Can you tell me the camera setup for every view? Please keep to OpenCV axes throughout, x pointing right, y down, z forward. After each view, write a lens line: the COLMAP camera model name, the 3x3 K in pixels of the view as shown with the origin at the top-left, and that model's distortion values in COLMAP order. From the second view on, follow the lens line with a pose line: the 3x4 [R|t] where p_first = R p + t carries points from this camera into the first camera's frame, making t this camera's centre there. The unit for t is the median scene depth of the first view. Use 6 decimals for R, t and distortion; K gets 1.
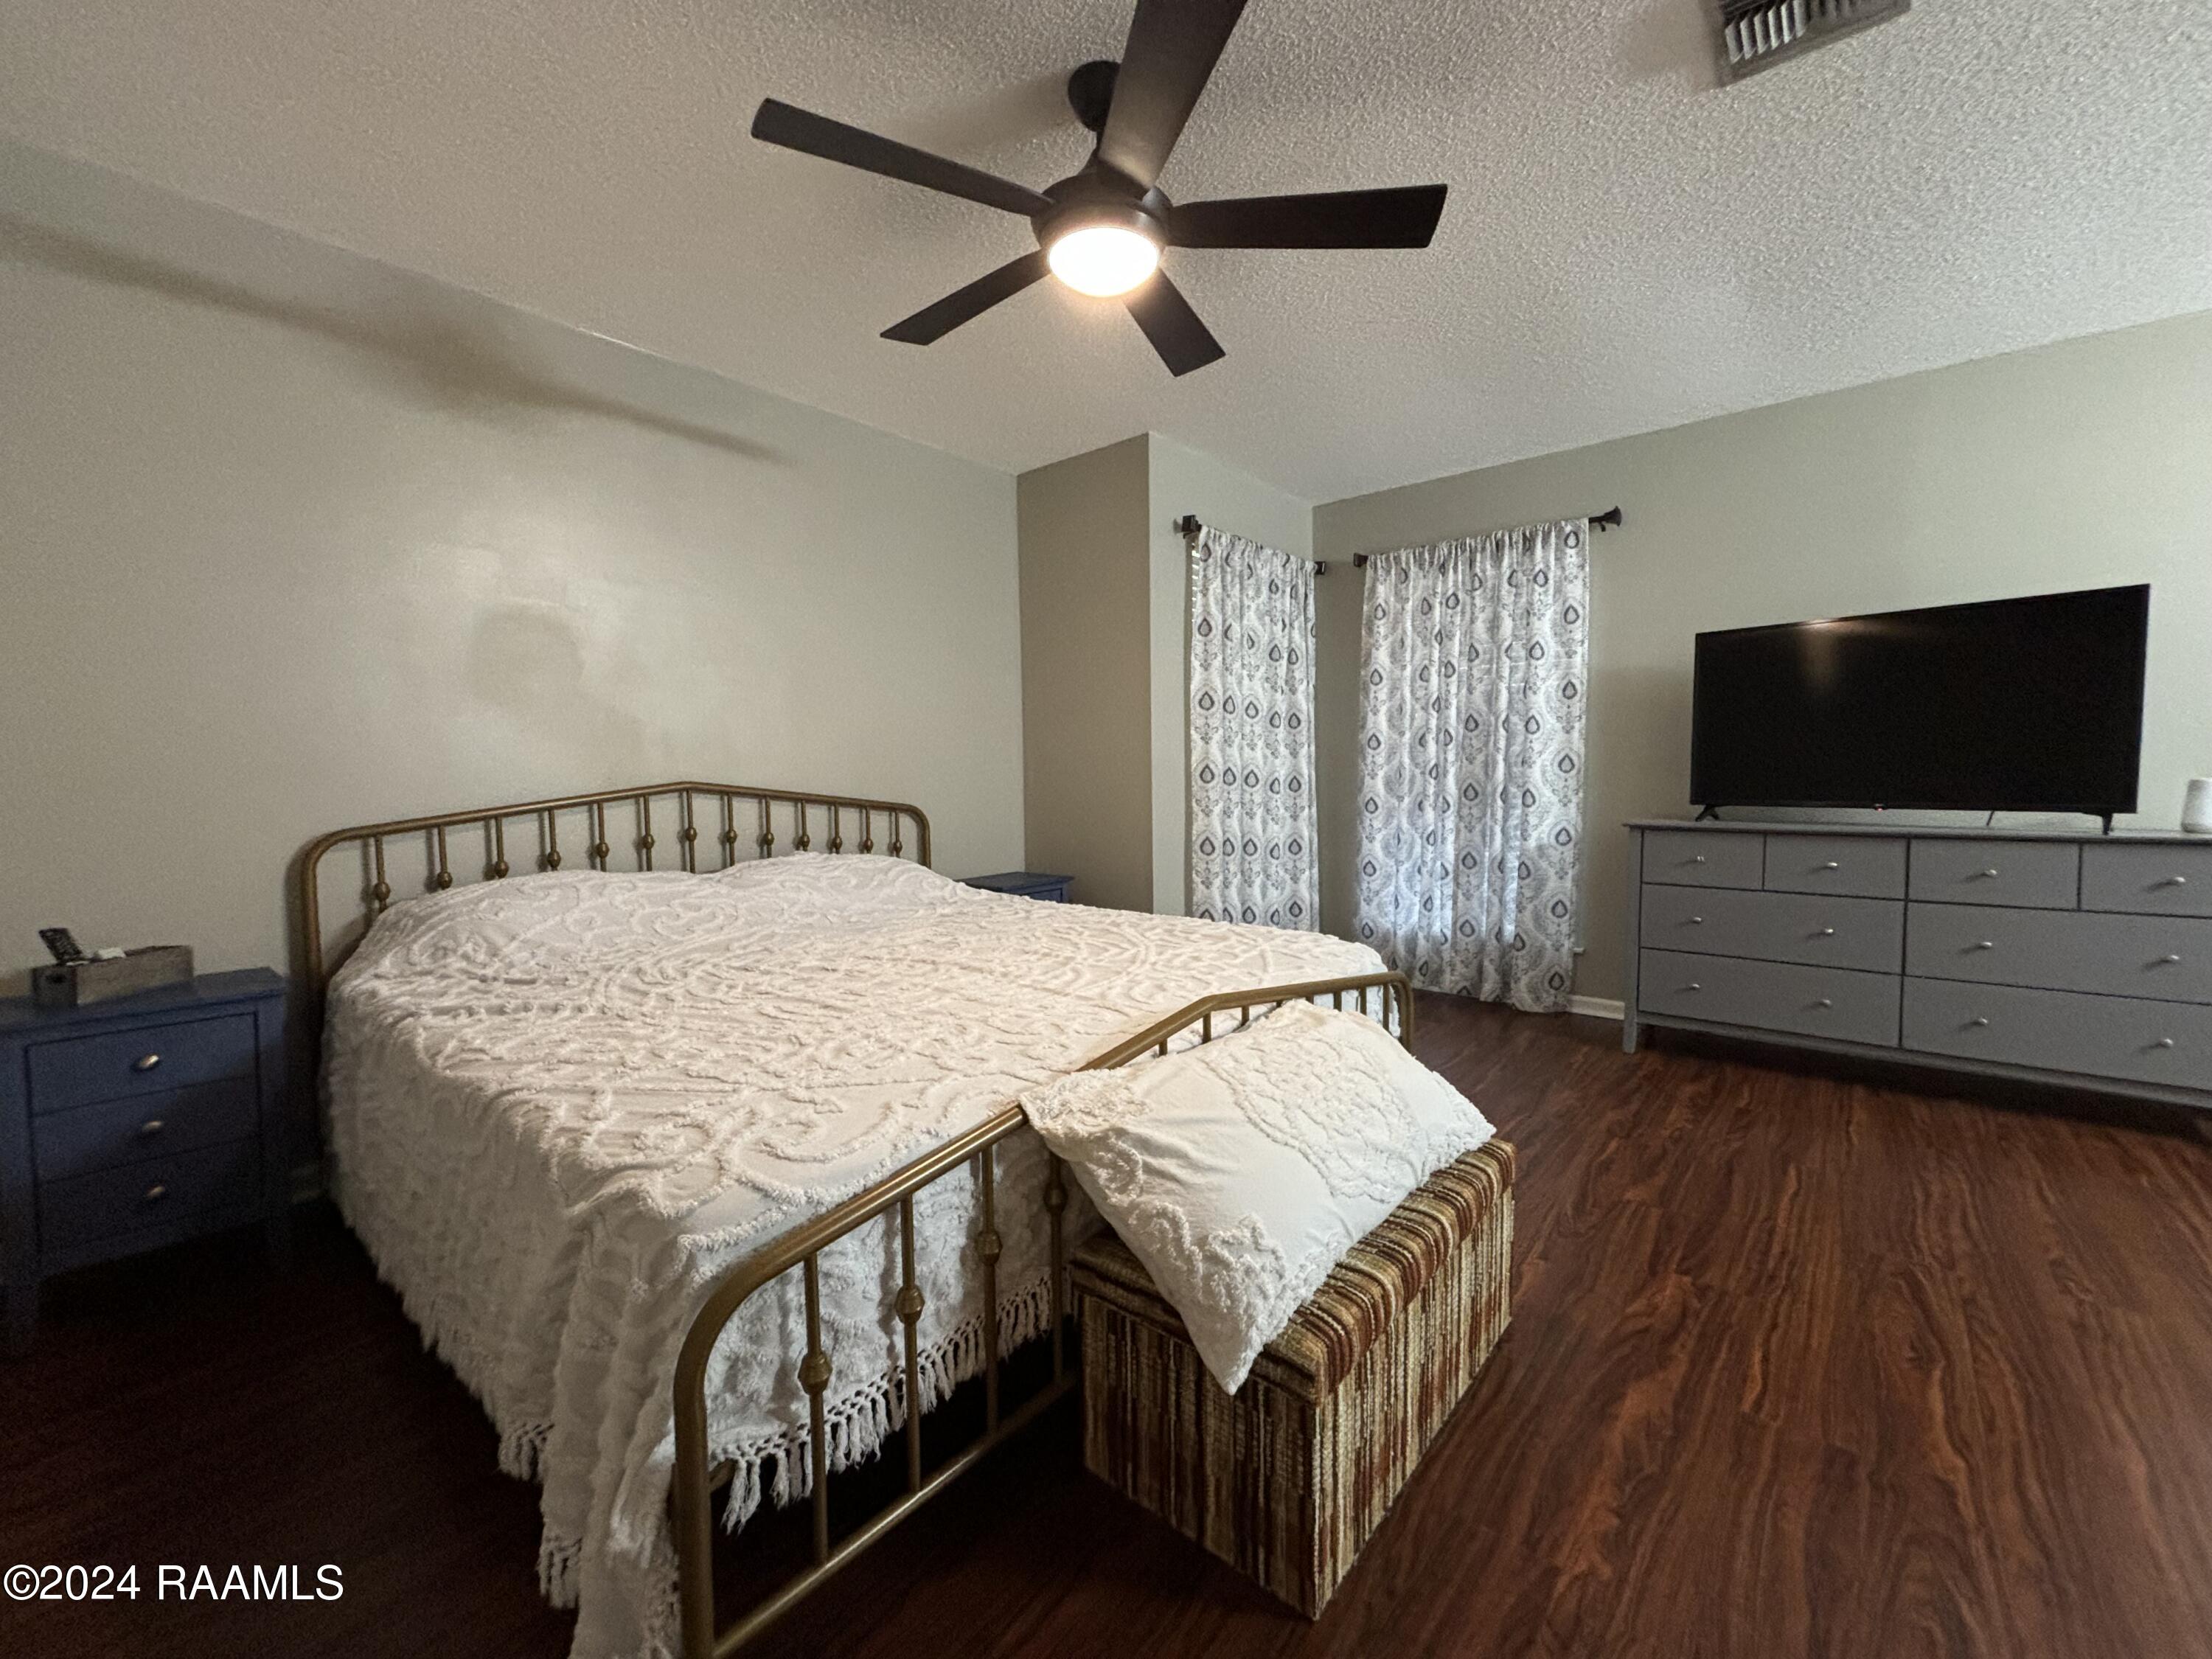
lens RADIAL K [[883.1, 0, 1106.9], [0, 883.1, 829.1], [0, 0, 1]] dist [0.000114, -0.000615]
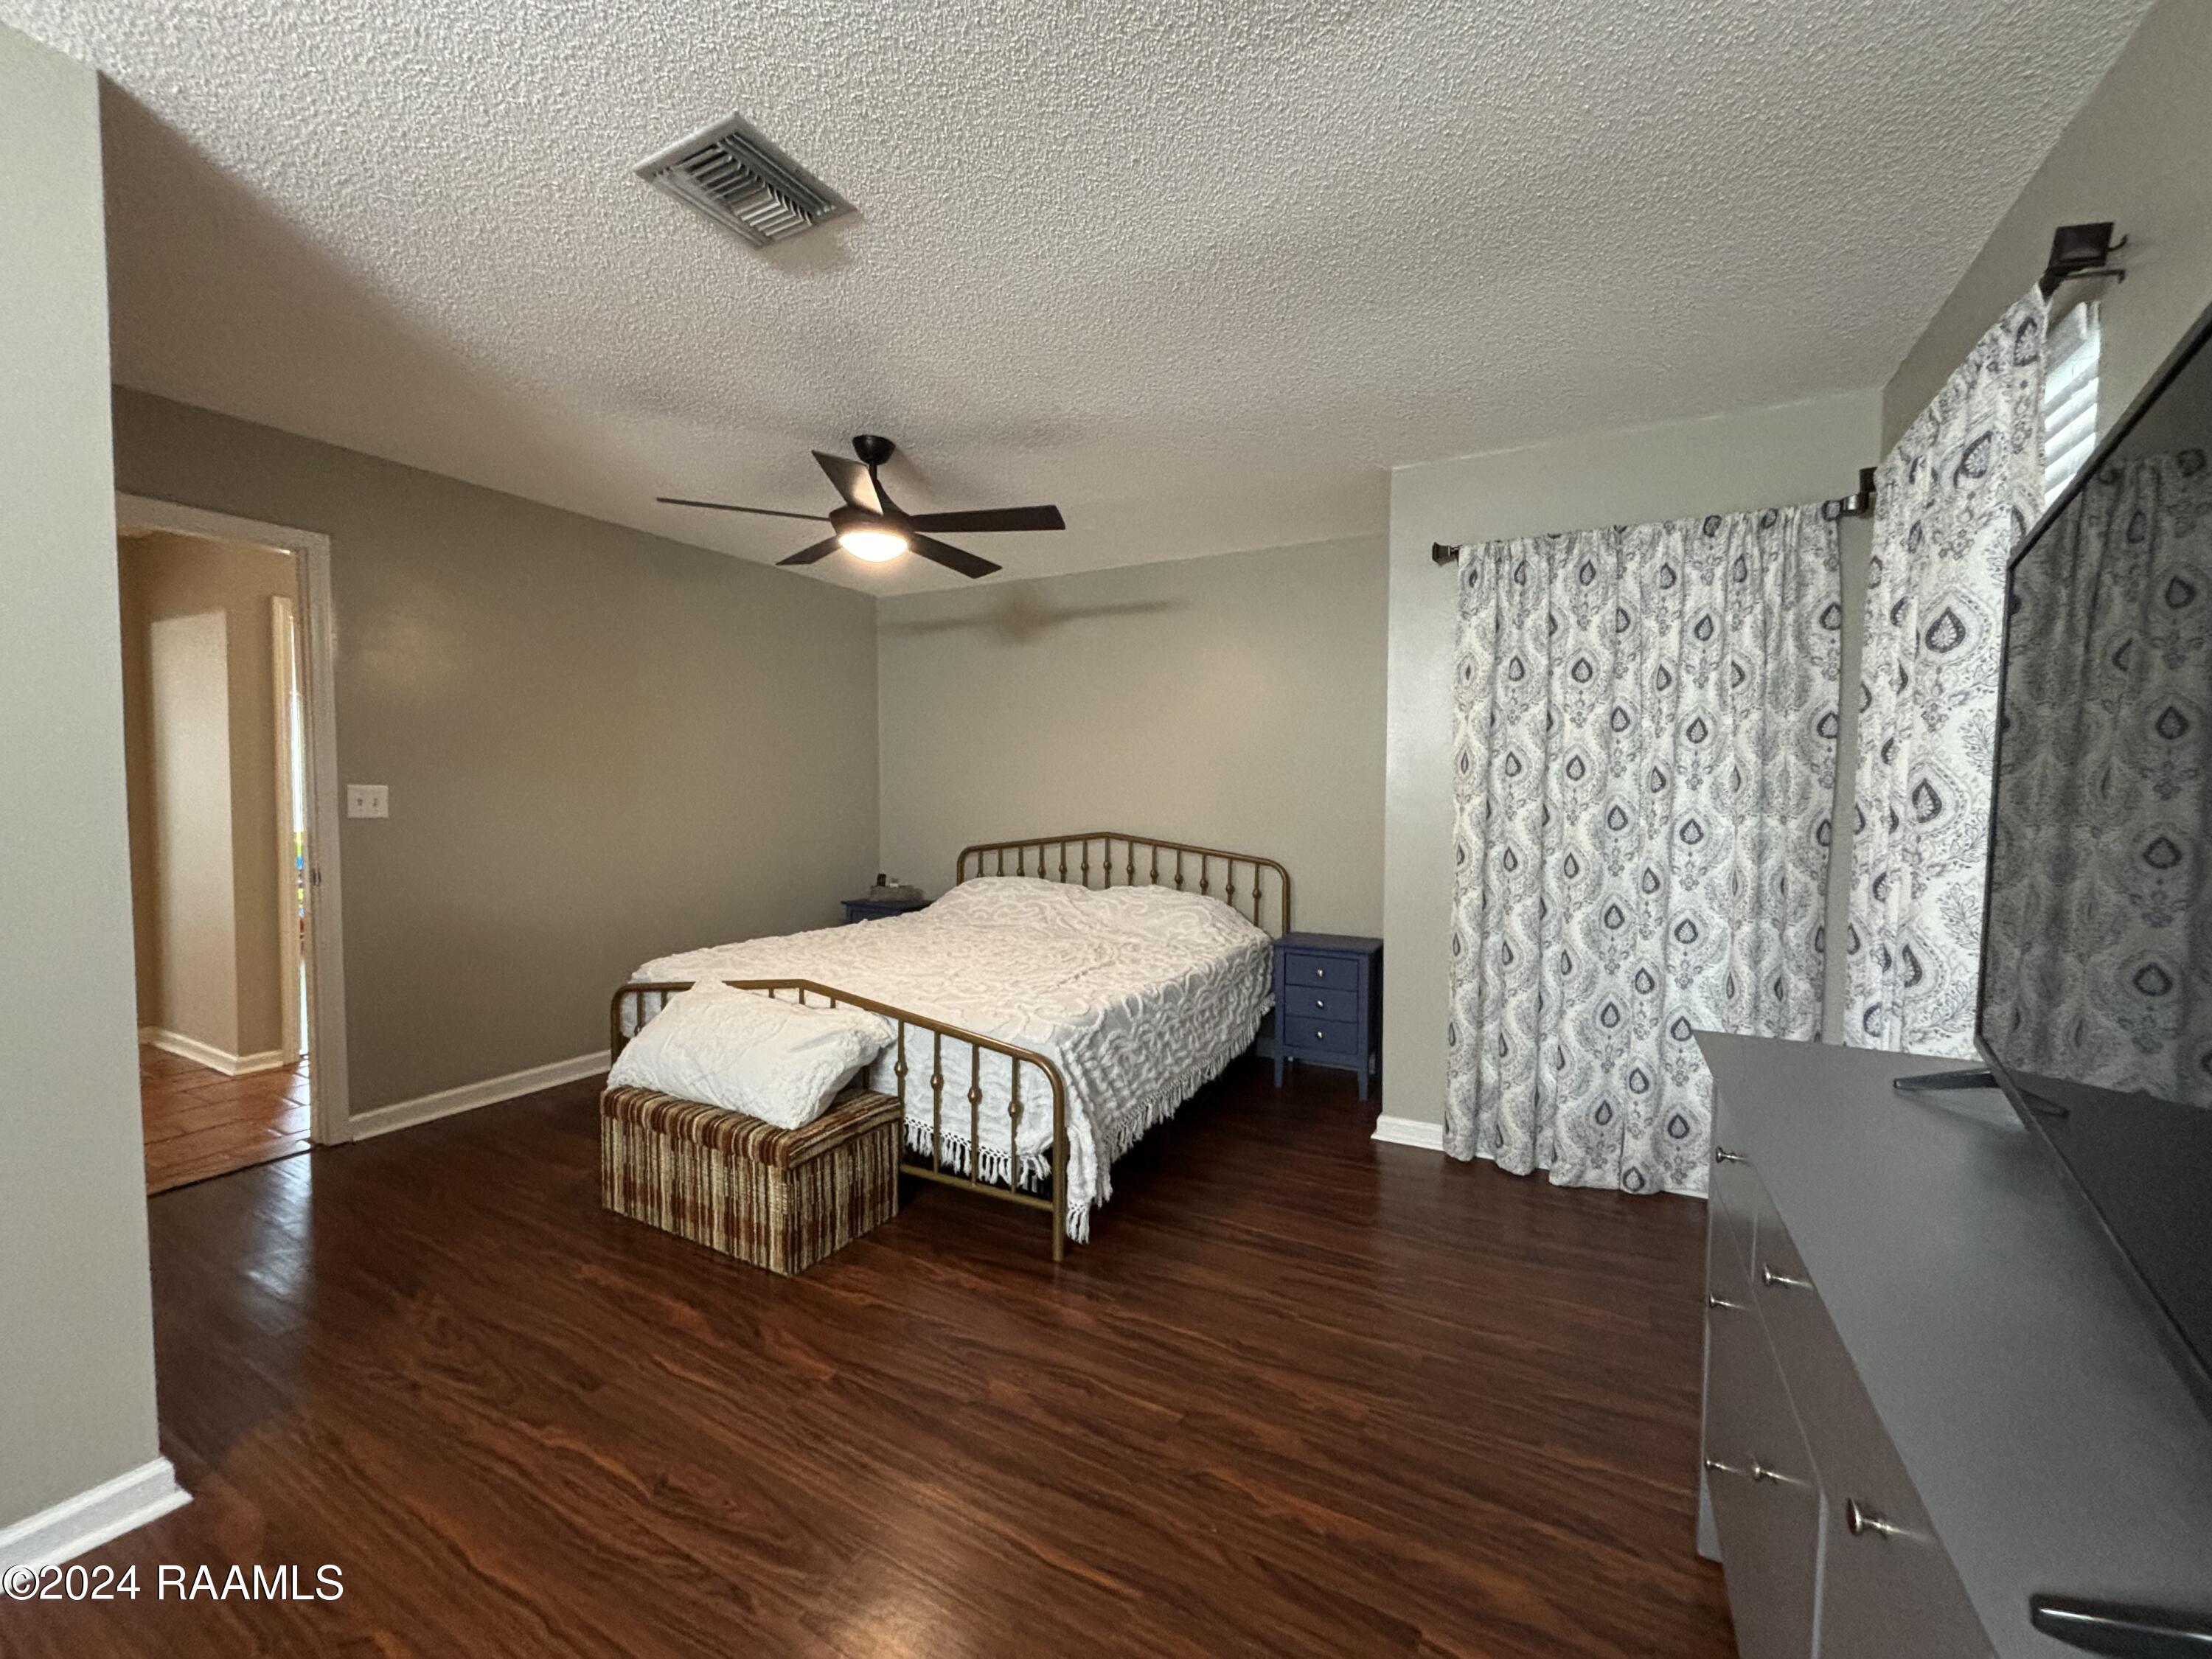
lens RADIAL K [[883.1, 0, 1106.7], [0, 883.1, 829.7], [0, 0, 1]] dist [0.000114, -0.000615]
pose [[0.208744, 0.050911, -0.976644, 1.153421], [-0.073778, 0.996618, 0.036184, -0.124783], [0.975183, 0.064501, 0.211795, 0.723251]]
